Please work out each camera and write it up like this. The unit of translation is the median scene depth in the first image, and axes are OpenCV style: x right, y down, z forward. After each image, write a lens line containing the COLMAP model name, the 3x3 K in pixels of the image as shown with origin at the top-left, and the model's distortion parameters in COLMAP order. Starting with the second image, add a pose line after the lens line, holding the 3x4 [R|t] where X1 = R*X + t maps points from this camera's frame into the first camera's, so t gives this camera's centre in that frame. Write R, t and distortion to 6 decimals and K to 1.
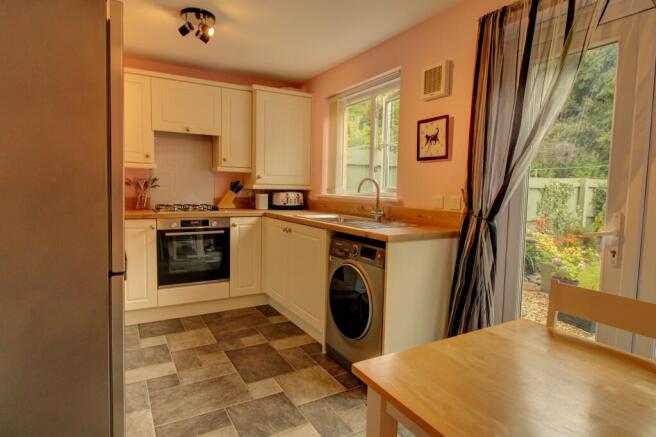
lens RADIAL K [[366.6, 0, 328.0], [0, 366.6, 218.5], [0, 0, 1]] dist [0.002958, -0.015014]
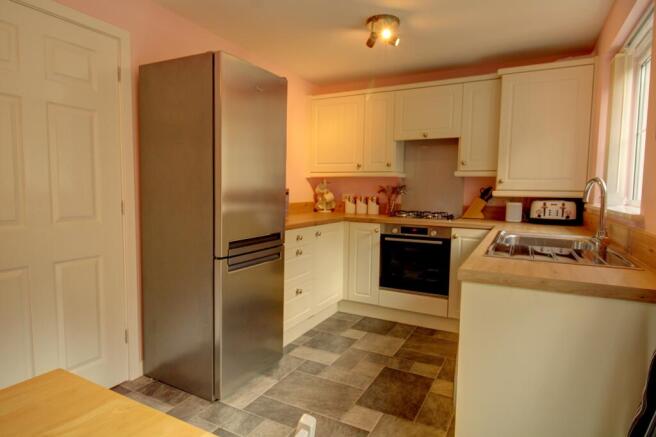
lens RADIAL K [[366.6, 0, 328.0], [0, 366.6, 218.5], [0, 0, 1]] dist [0.002958, -0.015014]
pose [[0.533924, 0.054801, -0.843755, 0.327376], [-0.073490, 0.997129, 0.018258, -0.020023], [0.842333, 0.052259, 0.536418, 0.273651]]
